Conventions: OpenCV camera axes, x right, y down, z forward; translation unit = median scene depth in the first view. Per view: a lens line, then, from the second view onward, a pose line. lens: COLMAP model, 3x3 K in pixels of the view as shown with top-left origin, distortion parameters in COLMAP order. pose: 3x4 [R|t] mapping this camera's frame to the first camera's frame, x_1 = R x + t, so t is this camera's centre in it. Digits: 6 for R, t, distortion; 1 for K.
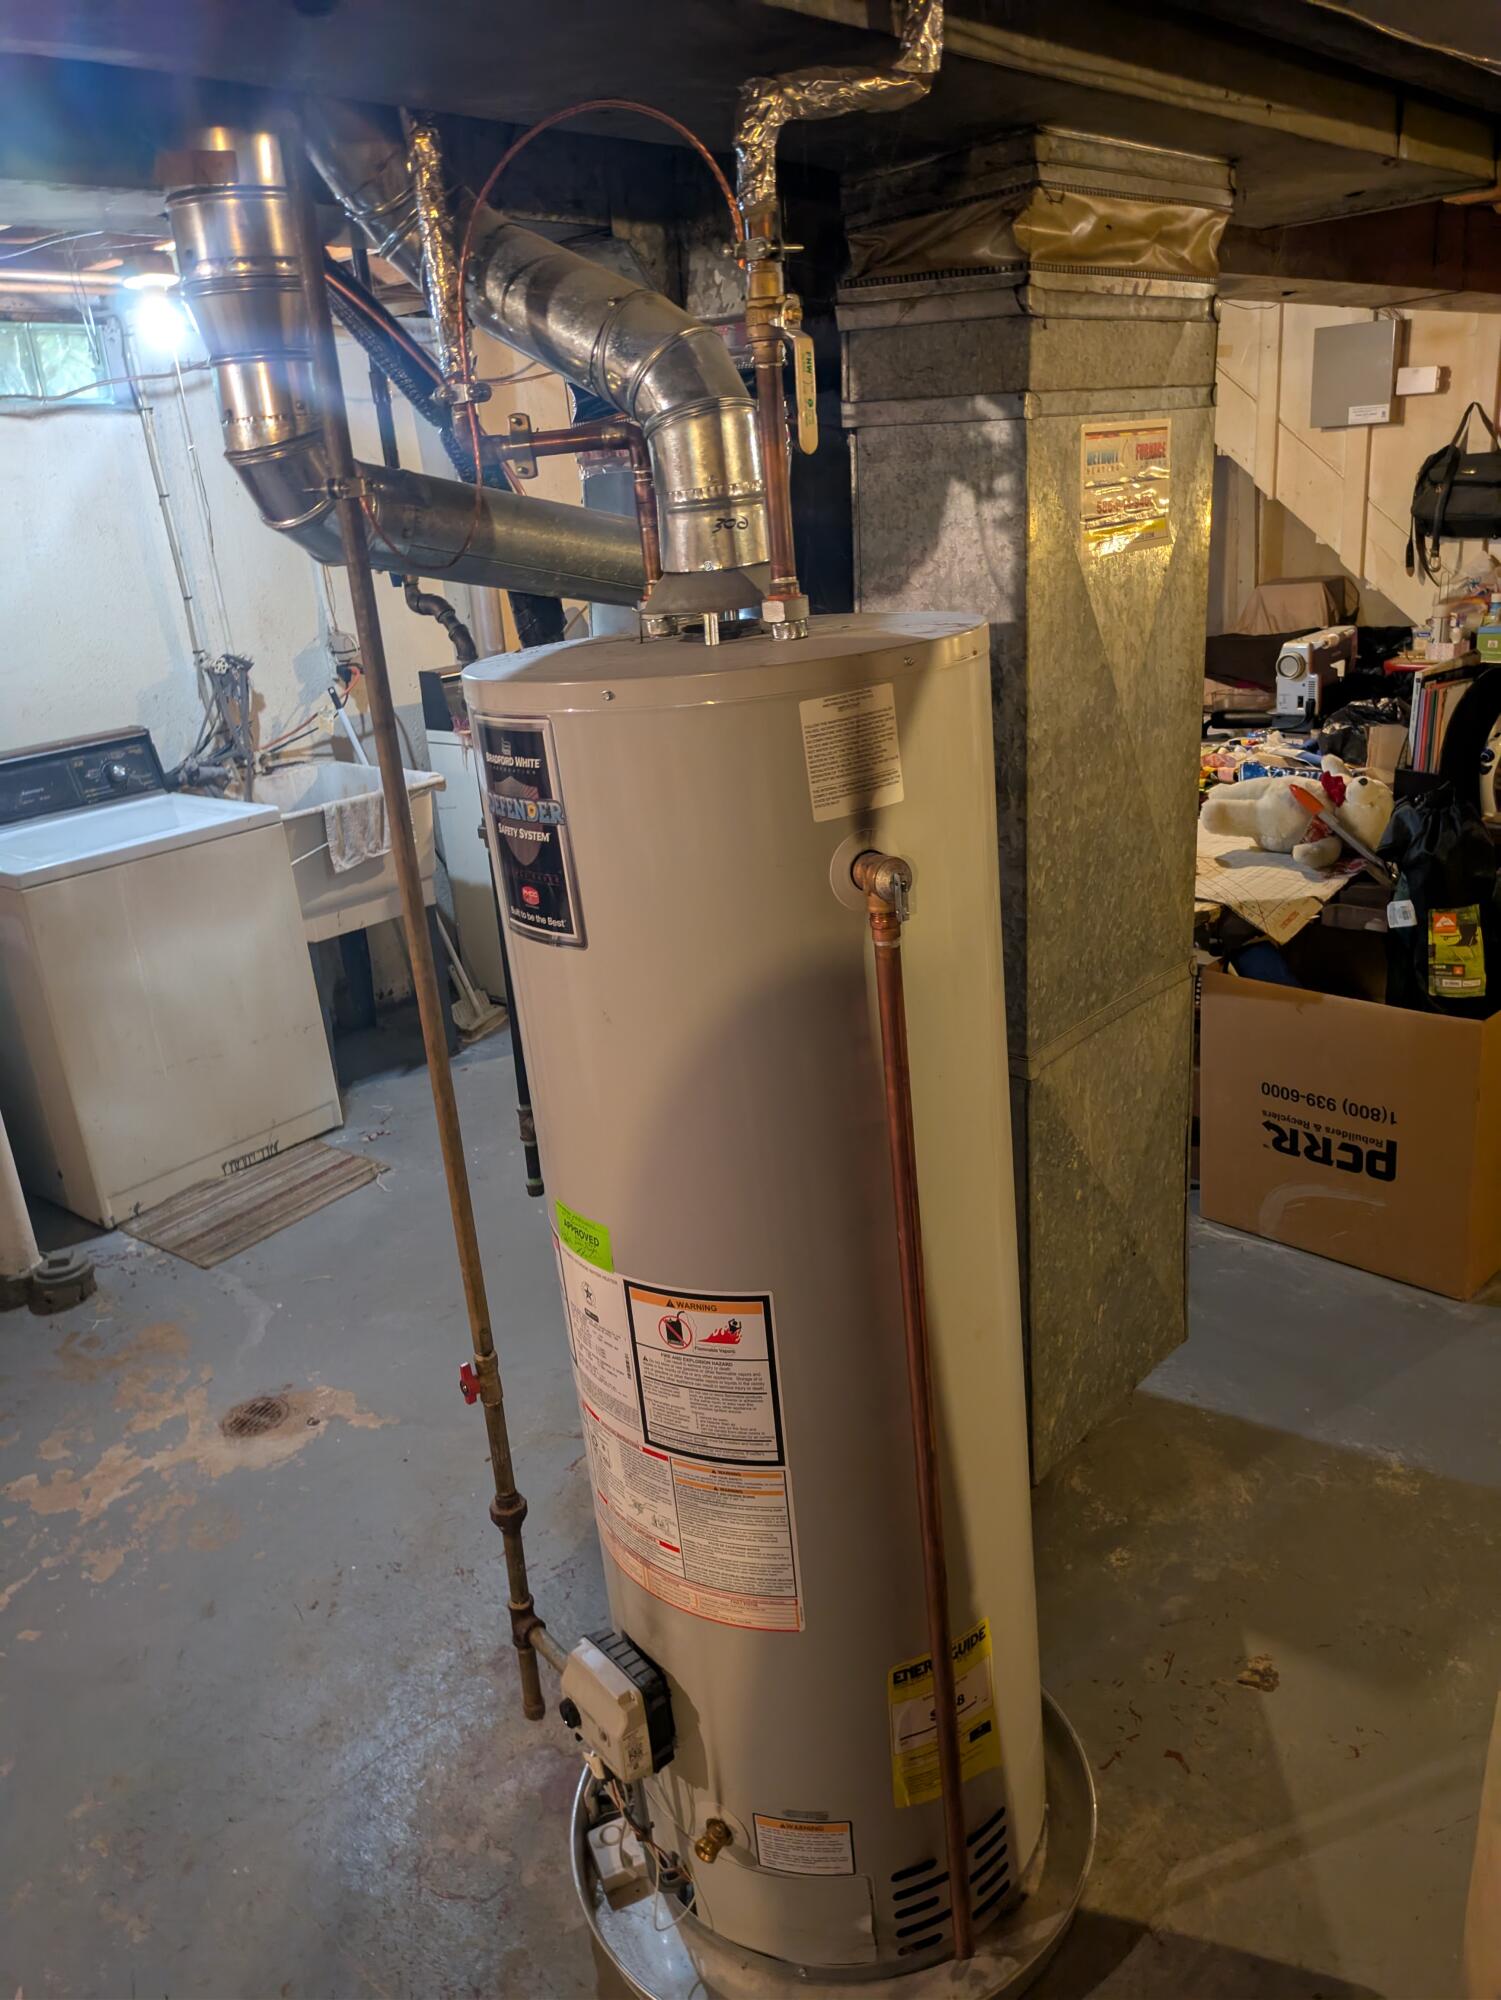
lens RADIAL K [[1504.8, 0, 753.0], [0, 1504.8, 1047.7], [0, 0, 1]] dist [0.065338, -0.077739]
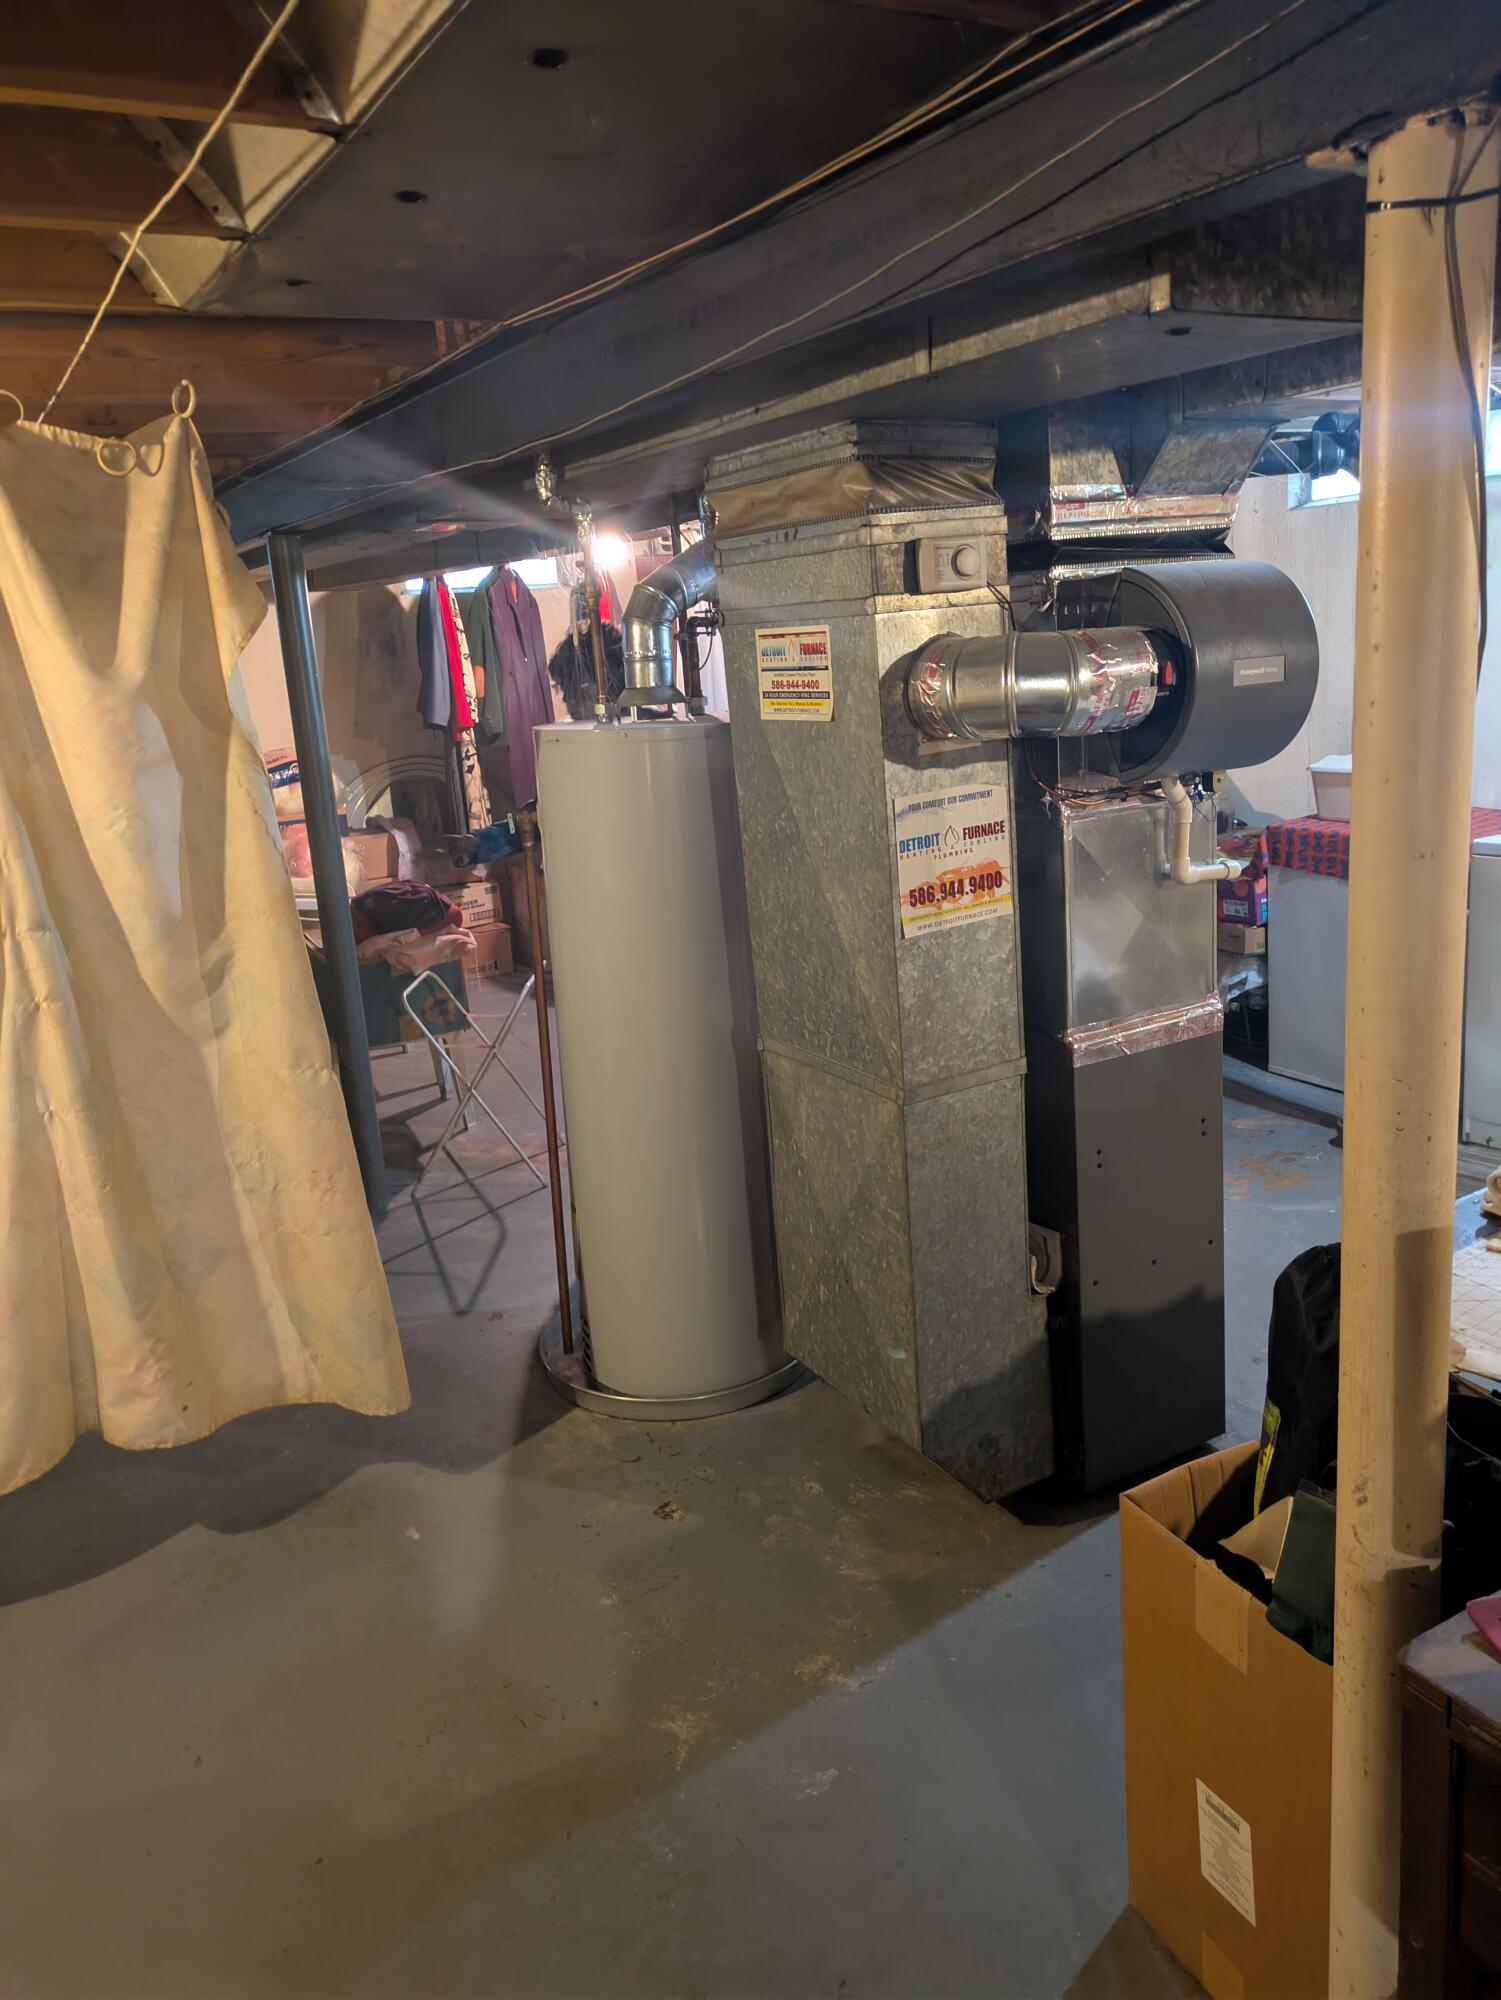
lens RADIAL K [[1492.3, 0, 750.5], [0, 1492.3, 1000.0], [0, 0, 1]] dist [0.060222, -0.053568]
pose [[-0.317879, 0.328731, -0.889319, 2.494364], [-0.243246, 0.878301, 0.411604, -1.052435], [0.916397, 0.347164, -0.199231, 2.142703]]
